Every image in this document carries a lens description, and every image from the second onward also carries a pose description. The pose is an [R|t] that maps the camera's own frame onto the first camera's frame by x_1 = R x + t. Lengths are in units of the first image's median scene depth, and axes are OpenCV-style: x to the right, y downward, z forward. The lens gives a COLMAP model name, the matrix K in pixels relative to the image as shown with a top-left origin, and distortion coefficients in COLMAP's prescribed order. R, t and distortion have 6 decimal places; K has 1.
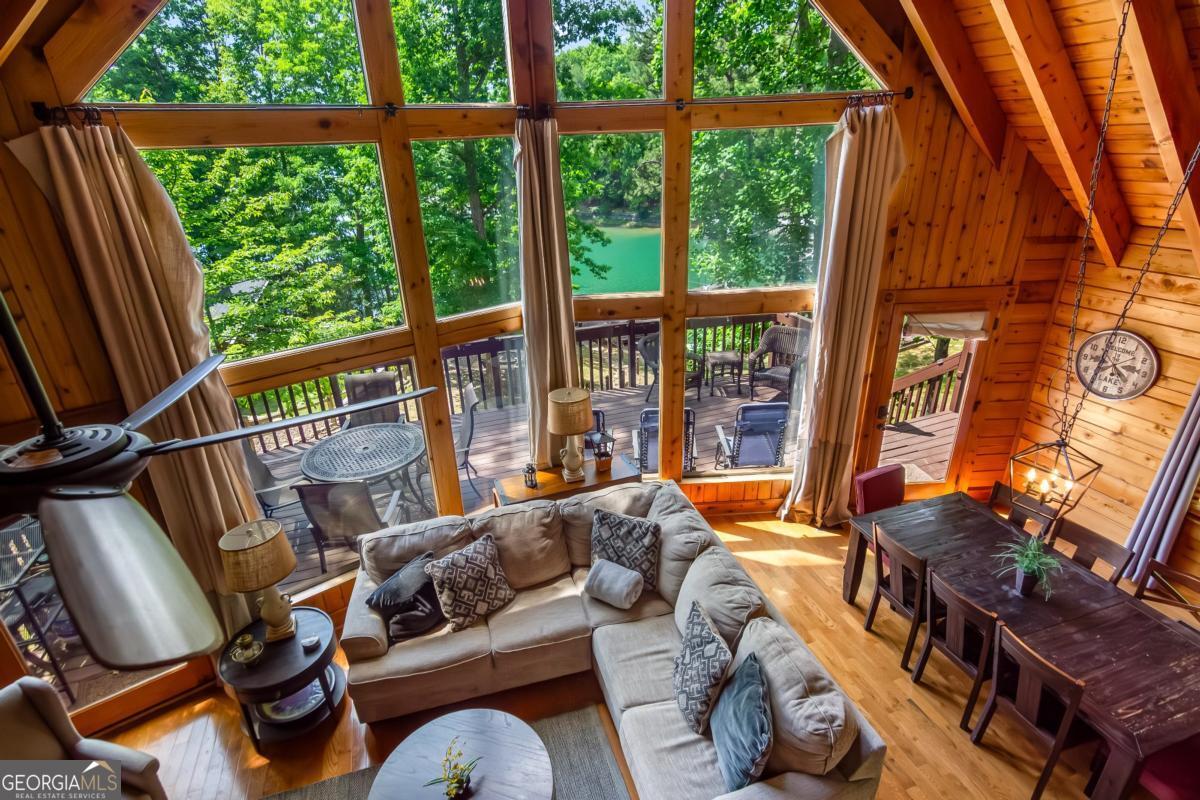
lens RADIAL K [[589.9, 0, 601.9], [0, 589.9, 383.8], [0, 0, 1]] dist [0.000312, 0.004698]
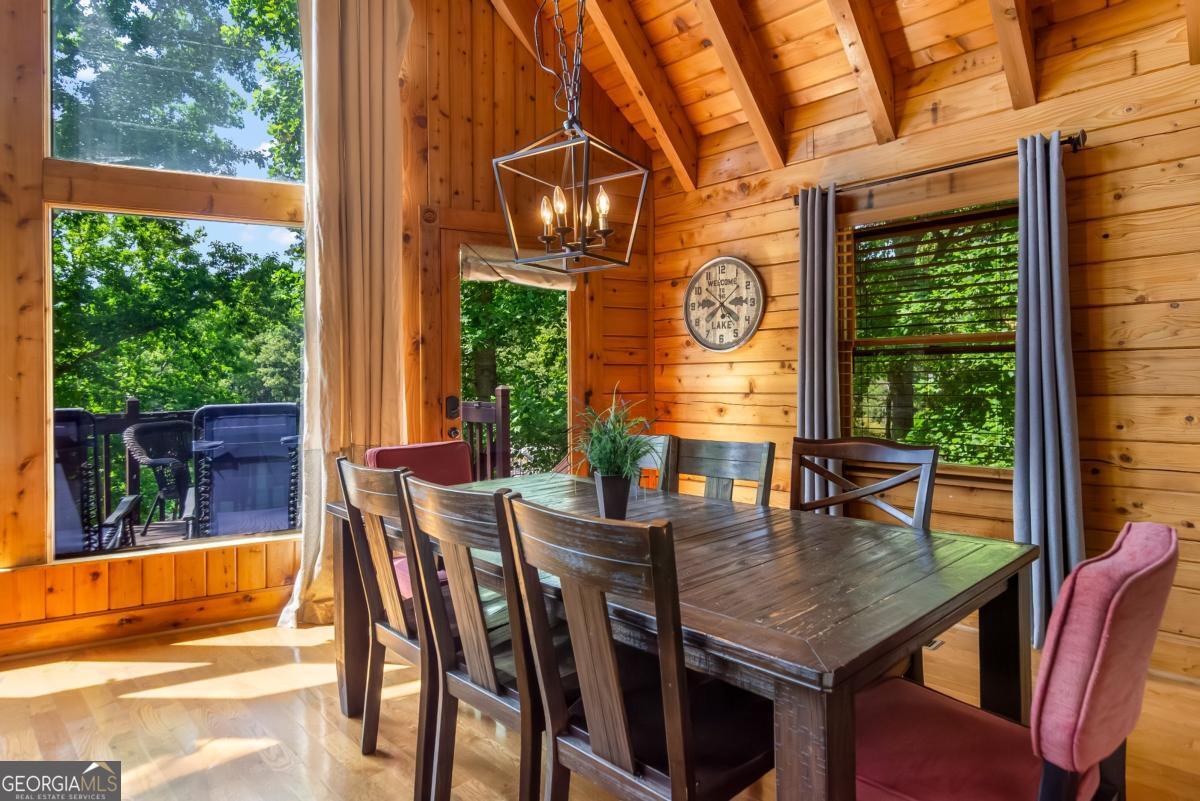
lens RADIAL K [[637.5, 0, 600.0], [0, 637.5, 400.5], [0, 0, 1]] dist [0.000957, 0.000204]
pose [[0.913045, 0.016988, 0.407505, 0.436489], [0.144318, 0.921037, -0.361751, 0.396429], [-0.381472, 0.389106, 0.838496, 0.470072]]
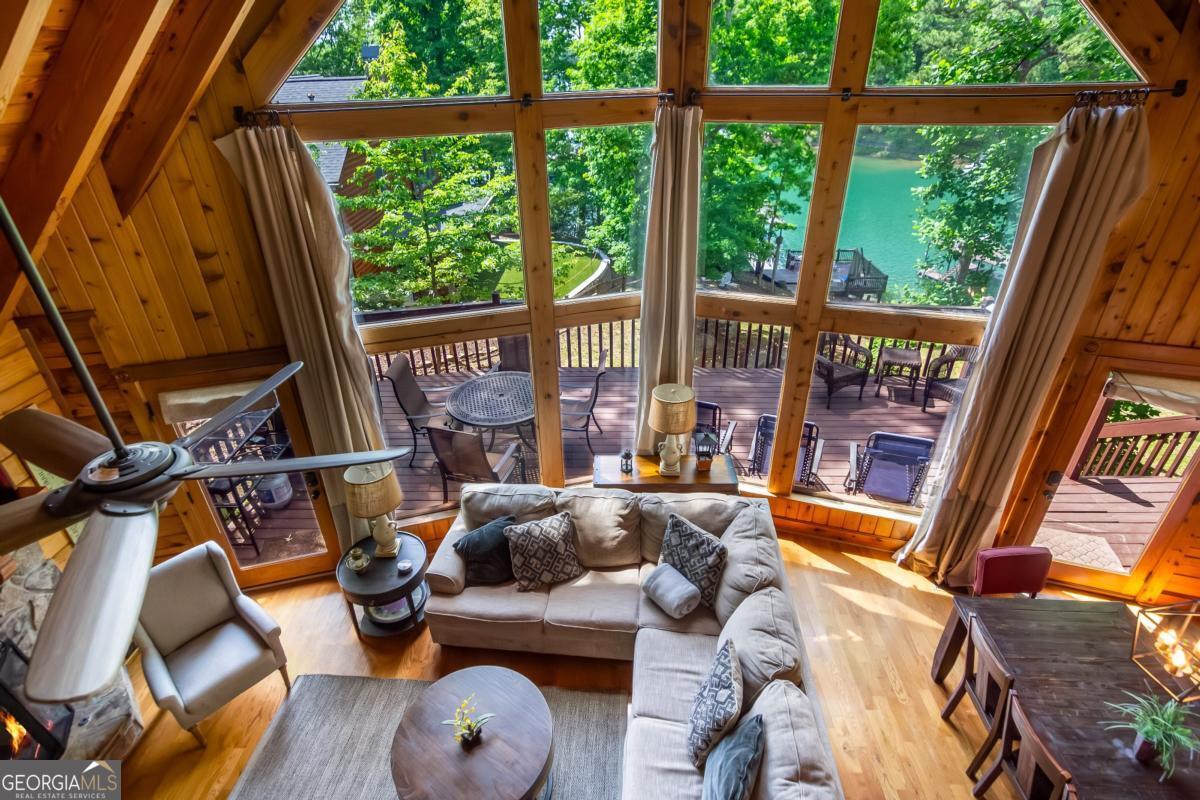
lens RADIAL K [[597.7, 0, 596.1], [0, 597.7, 392.0], [0, 0, 1]] dist [0.001337, 0.001077]
pose [[0.932702, 0.191136, -0.305832, 0.144239], [-0.151911, 0.977324, 0.147512, -0.123394], [0.327092, -0.091126, 0.940589, 0.018793]]
